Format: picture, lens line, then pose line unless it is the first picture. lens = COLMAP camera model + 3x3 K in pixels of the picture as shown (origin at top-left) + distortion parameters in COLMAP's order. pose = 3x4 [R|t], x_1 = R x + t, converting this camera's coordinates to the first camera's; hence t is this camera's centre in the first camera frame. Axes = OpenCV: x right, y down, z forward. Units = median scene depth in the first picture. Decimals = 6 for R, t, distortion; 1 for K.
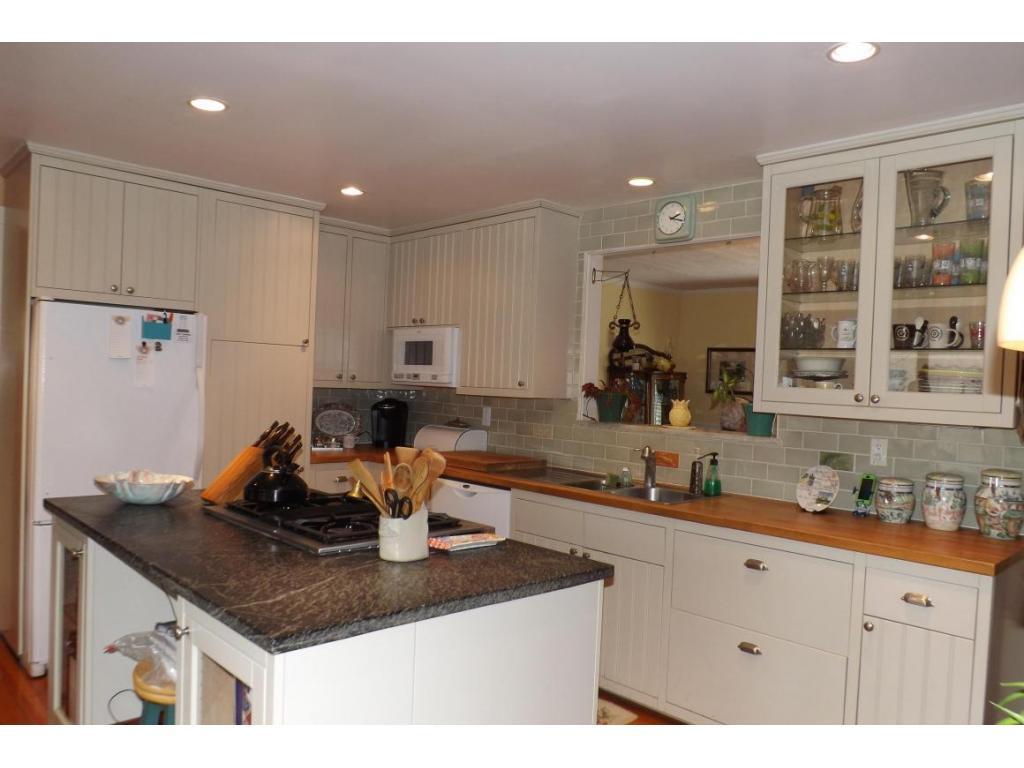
lens RADIAL K [[748.4, 0, 512.0], [0, 748.4, 384.0], [0, 0, 1]] dist [0.002994, 0.003315]
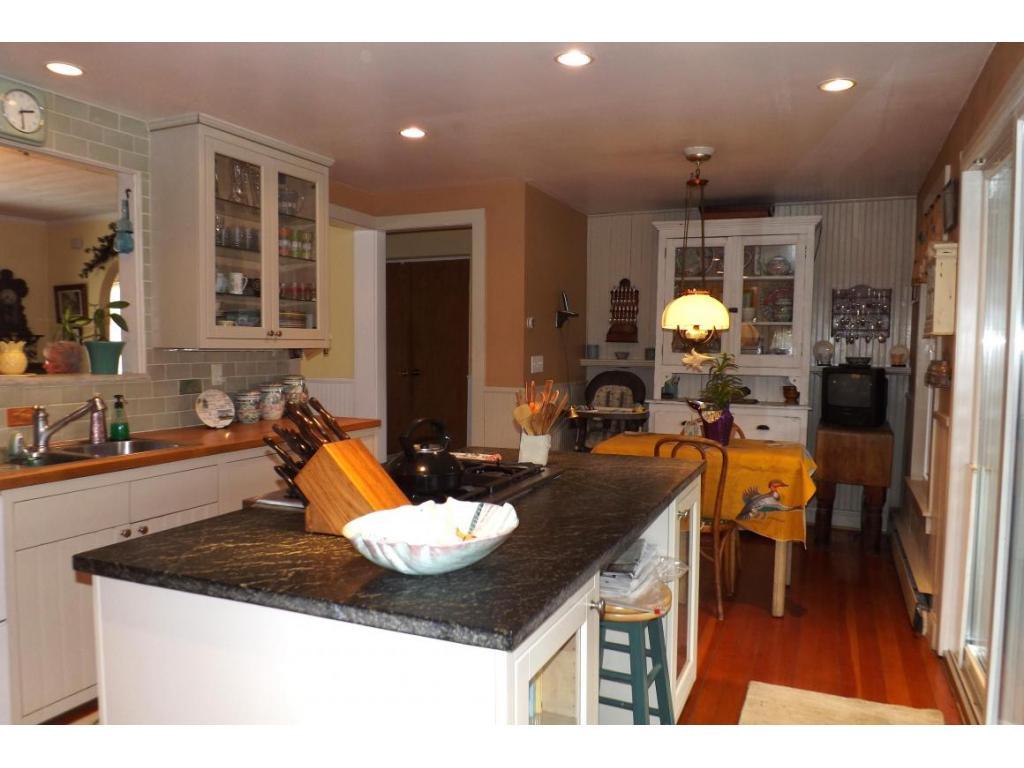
lens RADIAL K [[748.4, 0, 512.0], [0, 748.4, 384.0], [0, 0, 1]] dist [0.002994, 0.003315]
pose [[-0.334334, -0.105708, 0.936508, -0.890950], [-0.031413, 0.994388, 0.101027, -0.039219], [-0.941931, 0.004358, -0.335778, 0.951551]]
